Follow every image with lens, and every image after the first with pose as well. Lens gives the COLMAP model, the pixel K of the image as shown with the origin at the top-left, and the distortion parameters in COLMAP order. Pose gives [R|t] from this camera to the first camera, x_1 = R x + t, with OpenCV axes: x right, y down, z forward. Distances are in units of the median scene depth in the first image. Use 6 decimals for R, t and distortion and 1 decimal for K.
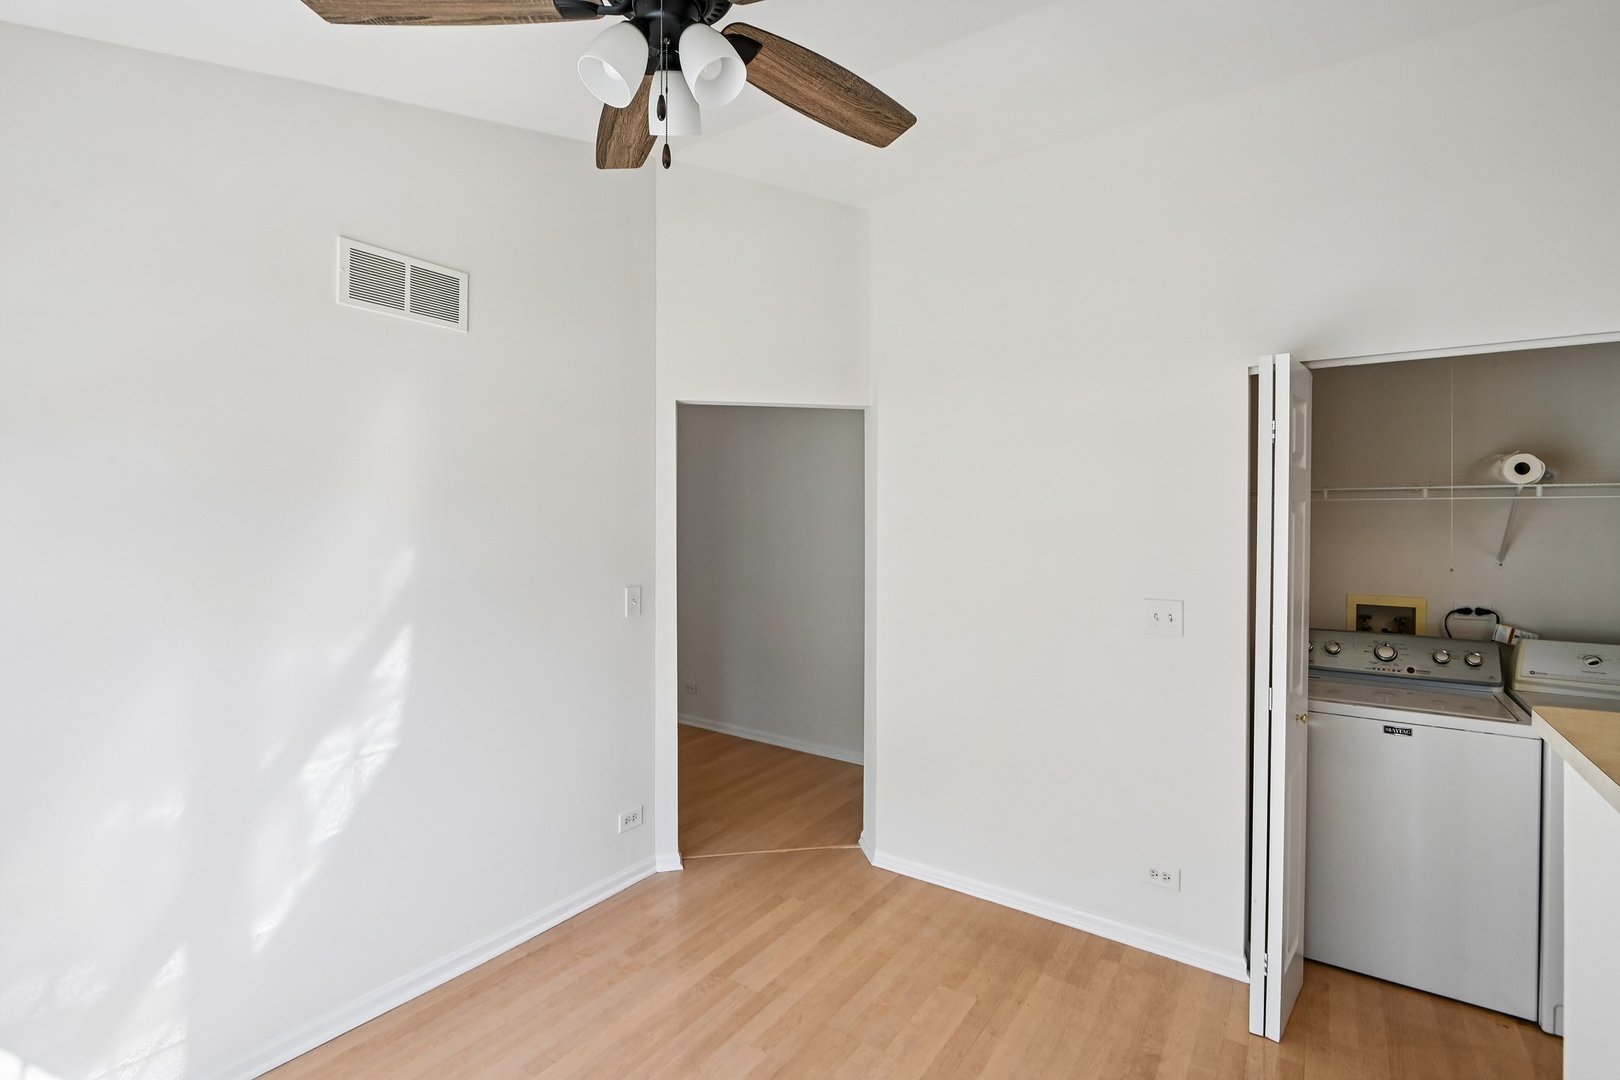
lens RADIAL K [[732.0, 0, 804.7], [0, 732.0, 515.2], [0, 0, 1]] dist [0.003370, -0.010133]
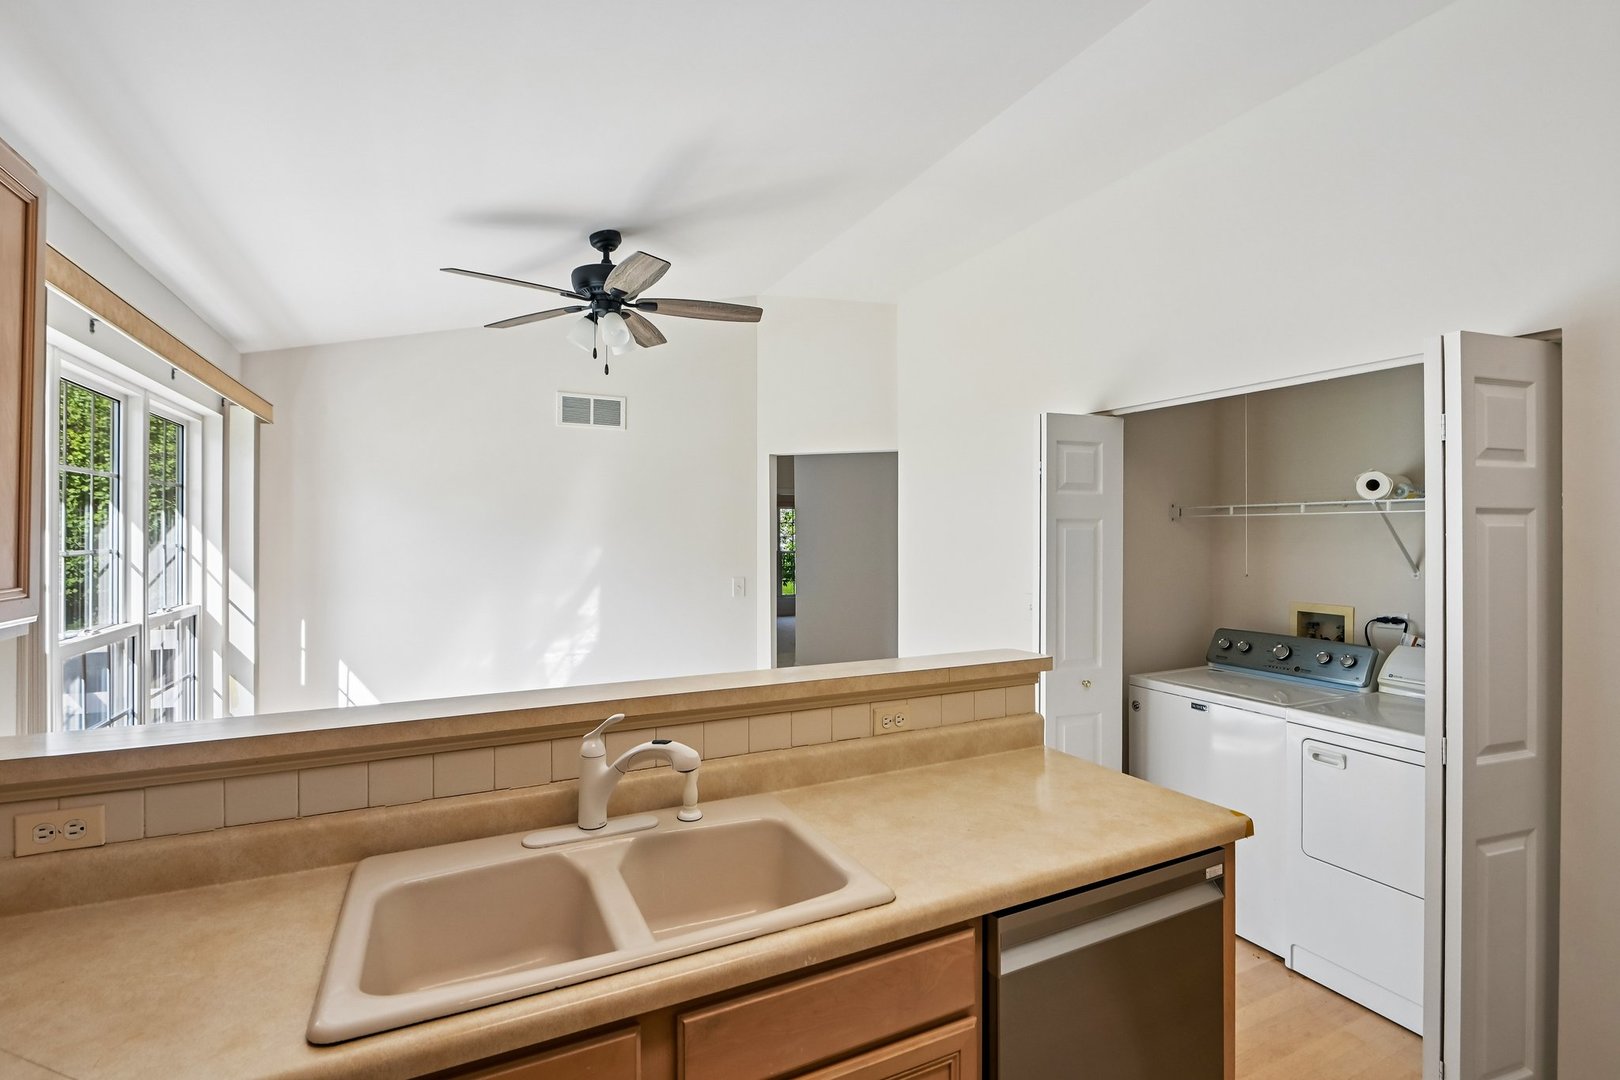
lens RADIAL K [[736.2, 0, 804.6], [0, 736.2, 526.5], [0, 0, 1]] dist [-0.002516, -0.000816]
pose [[0.878212, -0.008037, -0.478204, 0.757720], [0.006032, 0.999965, -0.005728, -0.001758], [0.478234, 0.002145, 0.878230, -0.358935]]
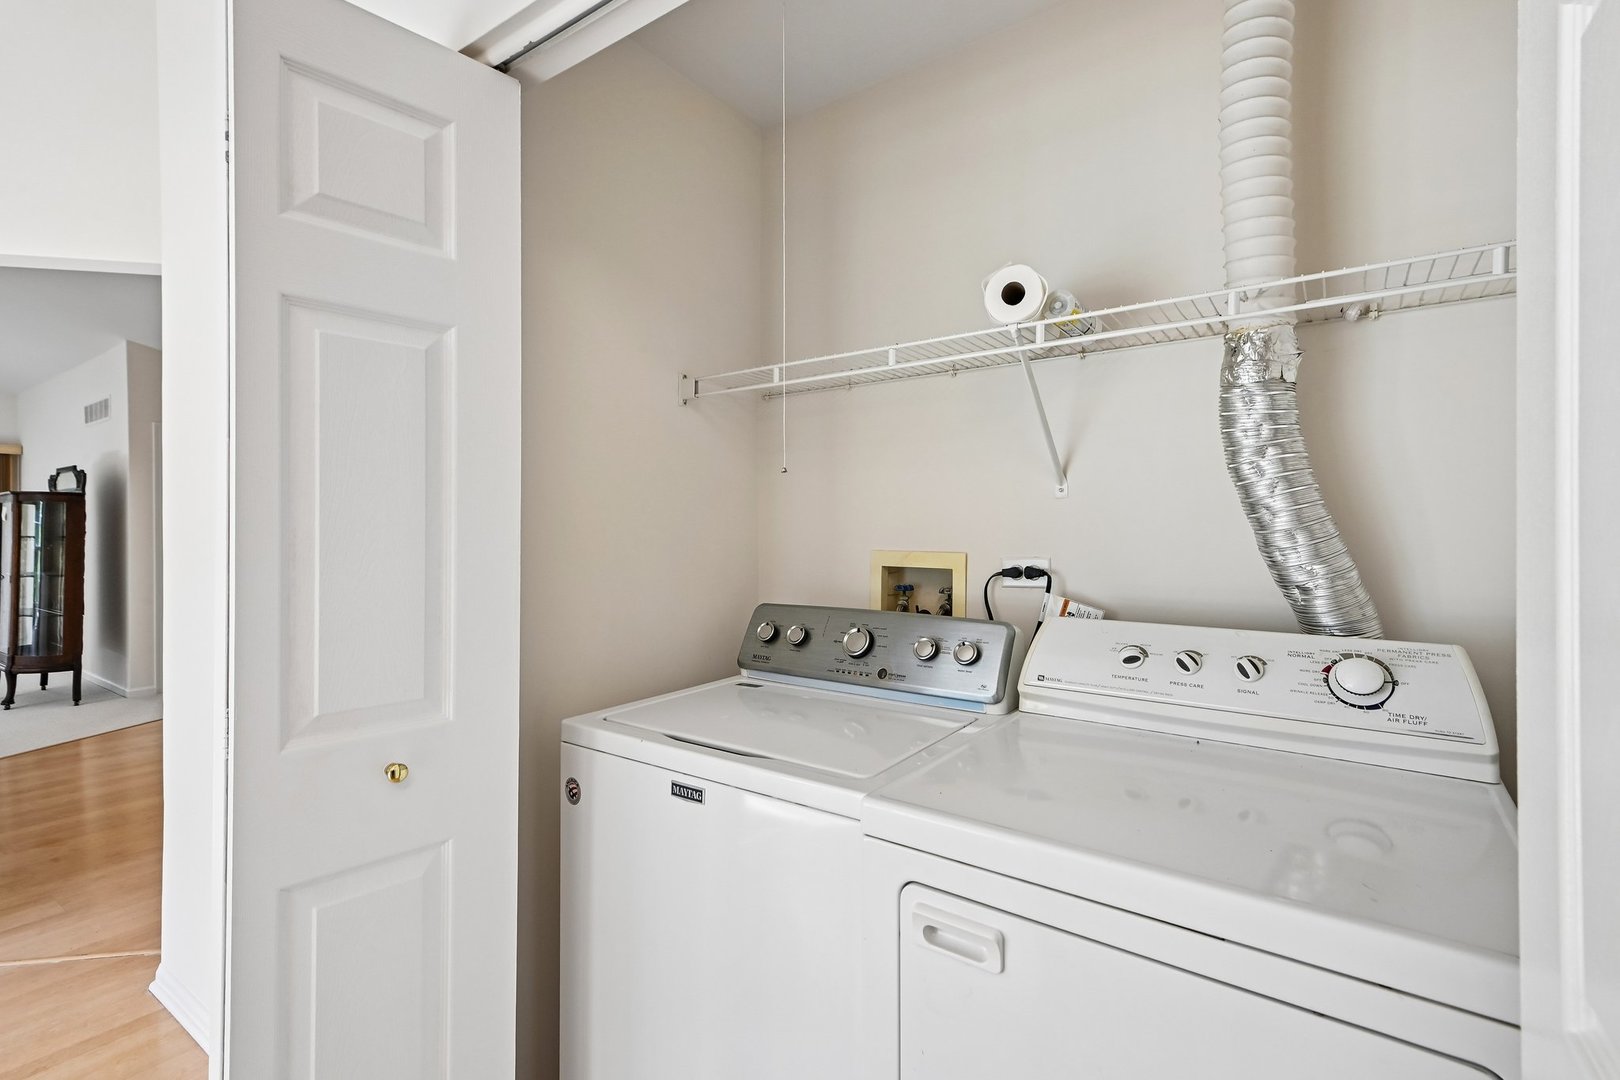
lens RADIAL K [[751.3, 0, 799.7], [0, 751.3, 521.3], [0, 0, 1]] dist [0.009905, -0.001573]
pose [[0.999967, -0.004058, -0.007037, 0.823408], [0.004034, 0.999986, -0.003374, 0.102434], [0.007050, 0.003345, 0.999970, 0.443379]]
